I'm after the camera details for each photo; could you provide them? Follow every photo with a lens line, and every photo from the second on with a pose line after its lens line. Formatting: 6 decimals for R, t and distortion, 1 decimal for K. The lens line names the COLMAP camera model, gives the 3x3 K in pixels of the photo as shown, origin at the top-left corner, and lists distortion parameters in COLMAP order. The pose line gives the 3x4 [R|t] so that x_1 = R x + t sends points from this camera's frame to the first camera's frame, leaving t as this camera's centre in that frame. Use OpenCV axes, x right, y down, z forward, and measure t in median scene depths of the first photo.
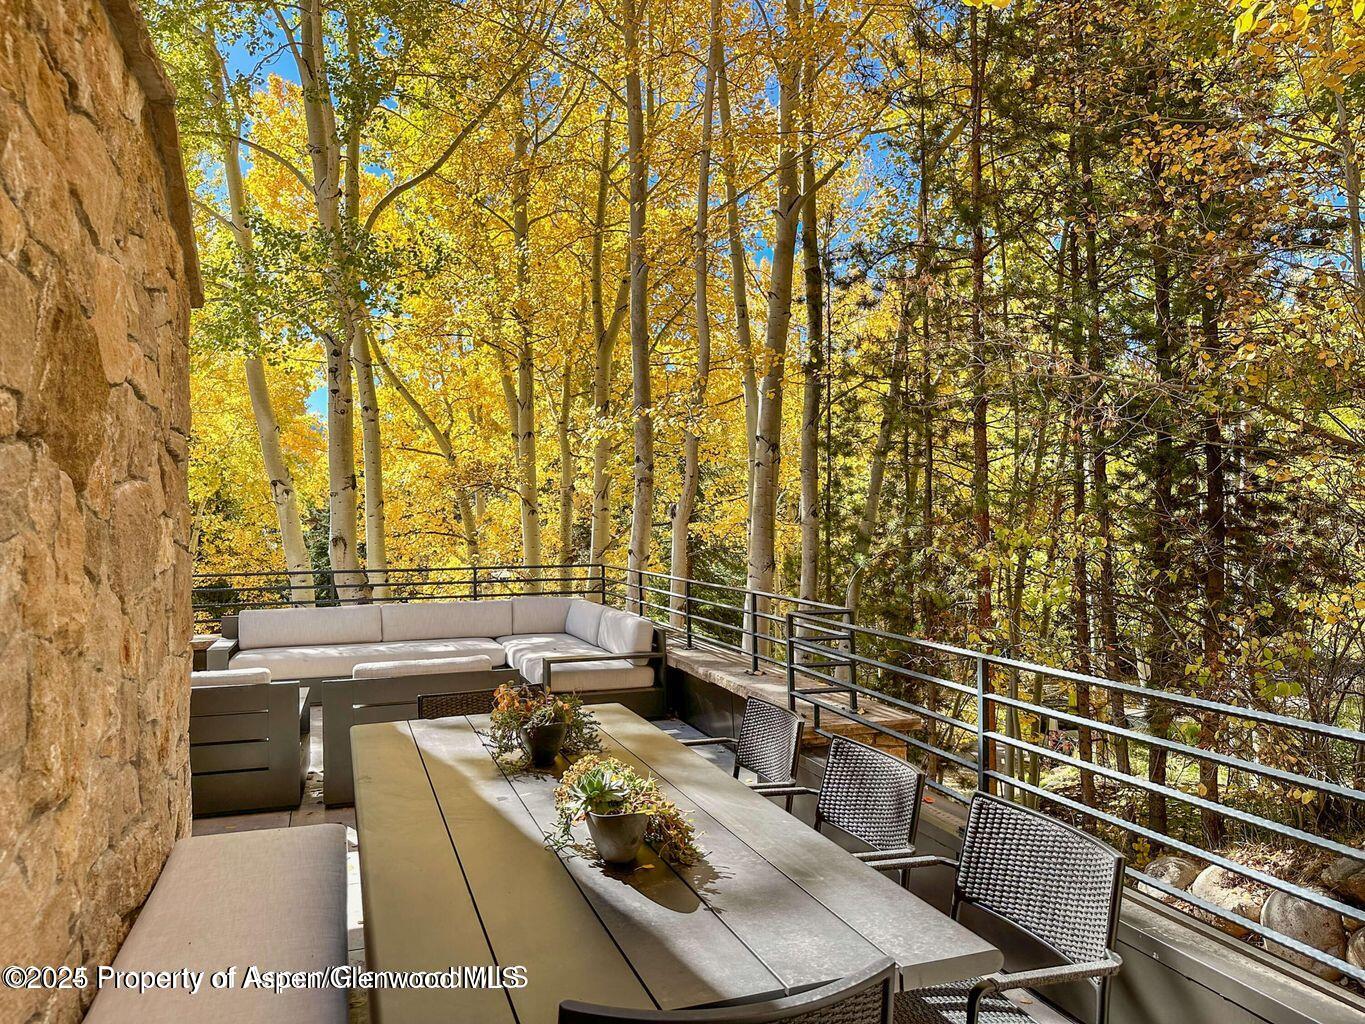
lens RADIAL K [[994.5, 0, 681.5], [0, 994.5, 514.0], [0, 0, 1]] dist [-0.001312, -0.000423]
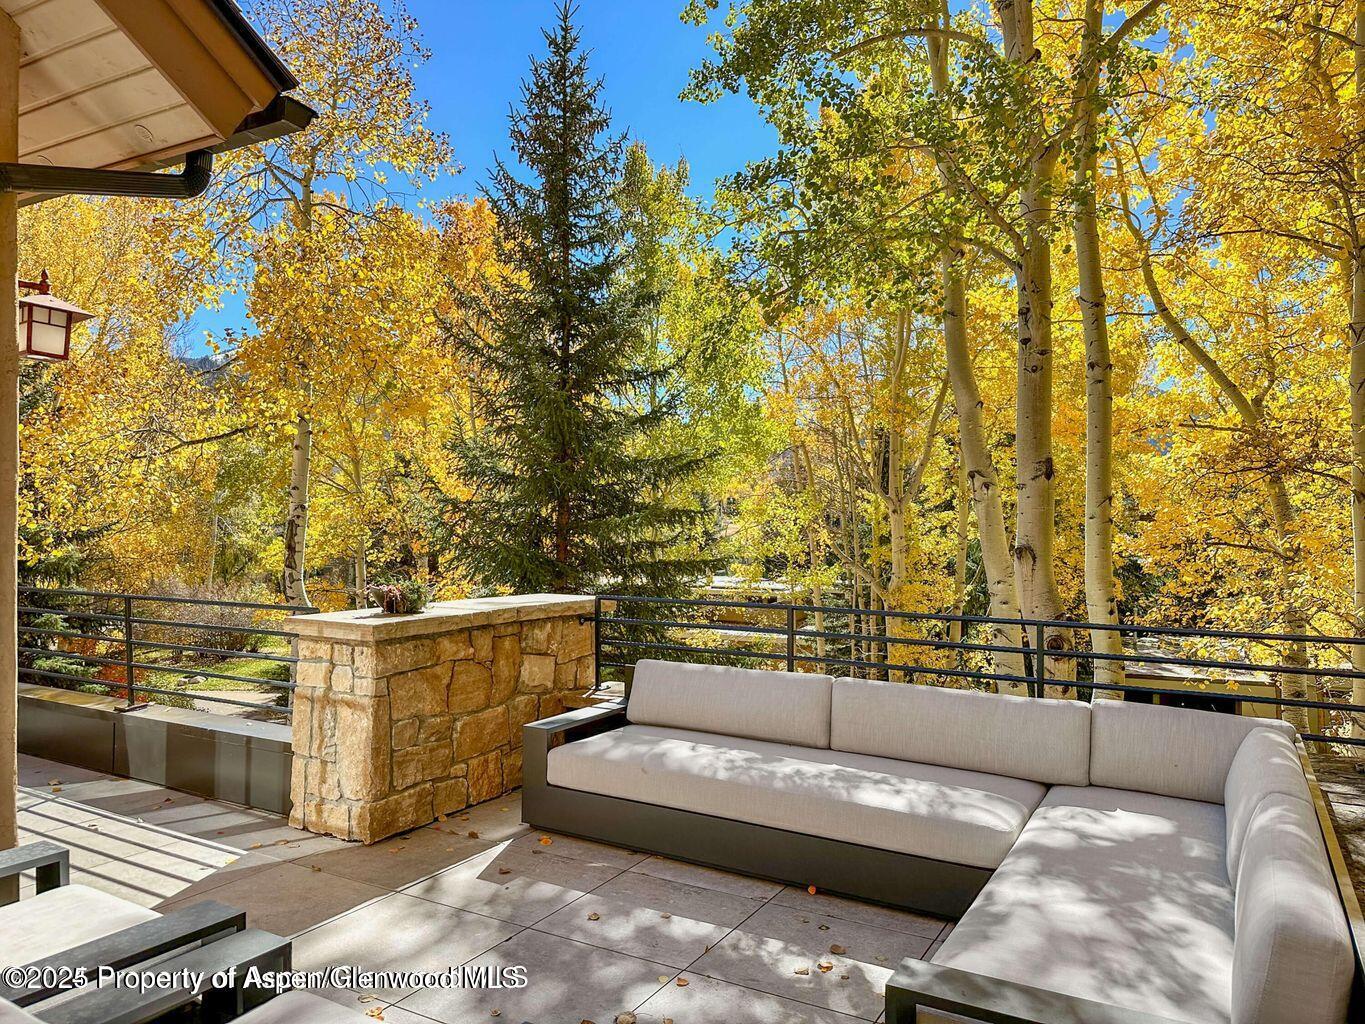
lens RADIAL K [[994.5, 0, 681.0], [0, 994.5, 513.2], [0, 0, 1]] dist [-0.001312, -0.000423]
pose [[0.663179, 0.010284, -0.748390, 0.019267], [-0.016854, 0.999857, -0.001195, 0.004079], [0.748271, 0.013406, 0.663258, 0.332645]]
